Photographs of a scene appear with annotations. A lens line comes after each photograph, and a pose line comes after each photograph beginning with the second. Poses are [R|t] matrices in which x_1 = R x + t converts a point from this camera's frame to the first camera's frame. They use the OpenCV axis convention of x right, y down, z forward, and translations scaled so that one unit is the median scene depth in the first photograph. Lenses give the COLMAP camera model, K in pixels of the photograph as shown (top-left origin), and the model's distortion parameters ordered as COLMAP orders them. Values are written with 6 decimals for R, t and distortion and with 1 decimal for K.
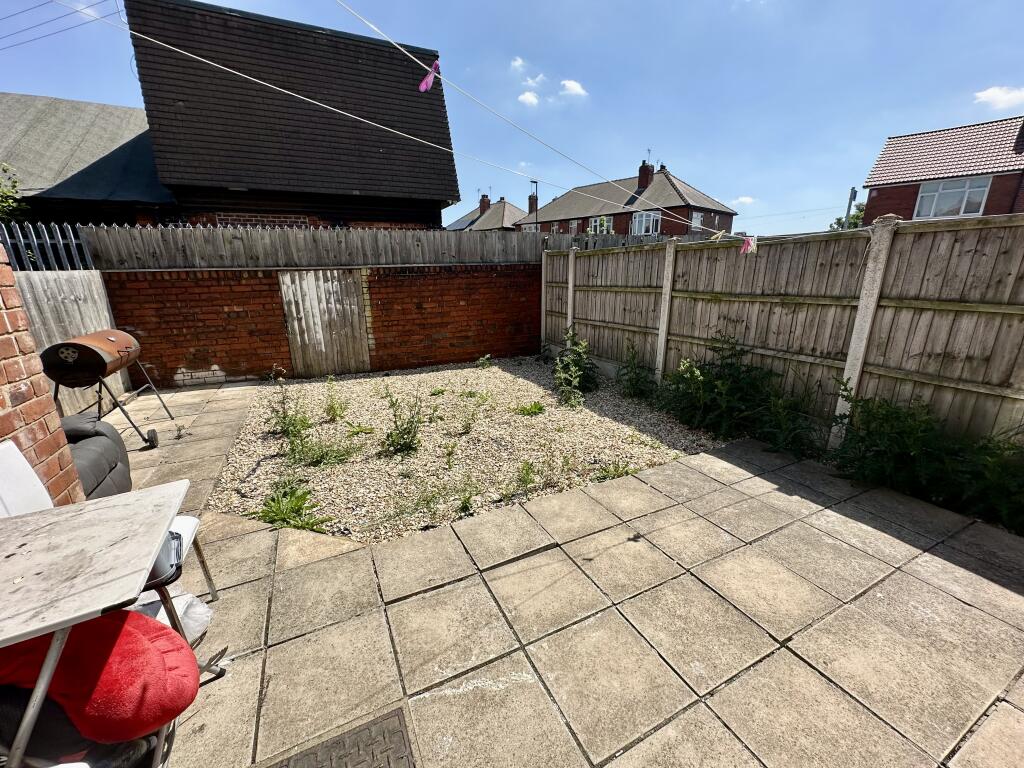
lens RADIAL K [[408.3, 0, 513.6], [0, 408.3, 384.9], [0, 0, 1]] dist [-0.004729, 0.000049]
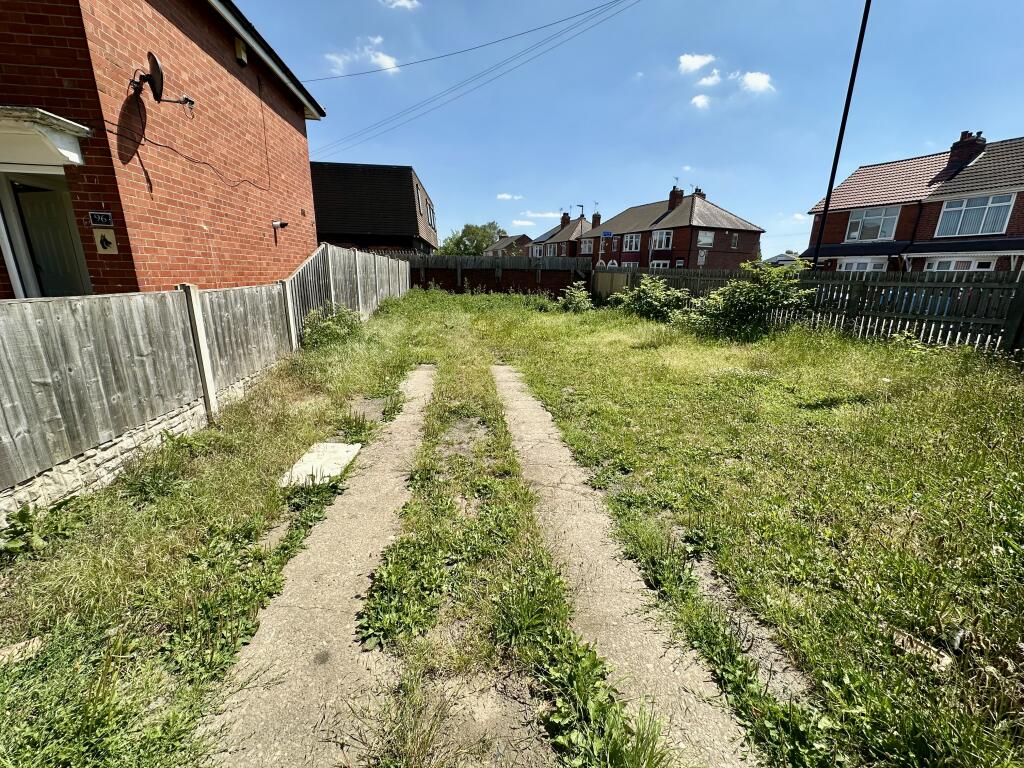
lens RADIAL K [[408.3, 0, 509.1], [0, 408.3, 384.2], [0, 0, 1]] dist [-0.004729, 0.000049]
pose [[0.935370, 0.126884, -0.330127, 0.324944], [-0.132853, 0.991125, 0.004518, 0.067450], [0.327771, 0.039632, 0.943926, -0.229638]]
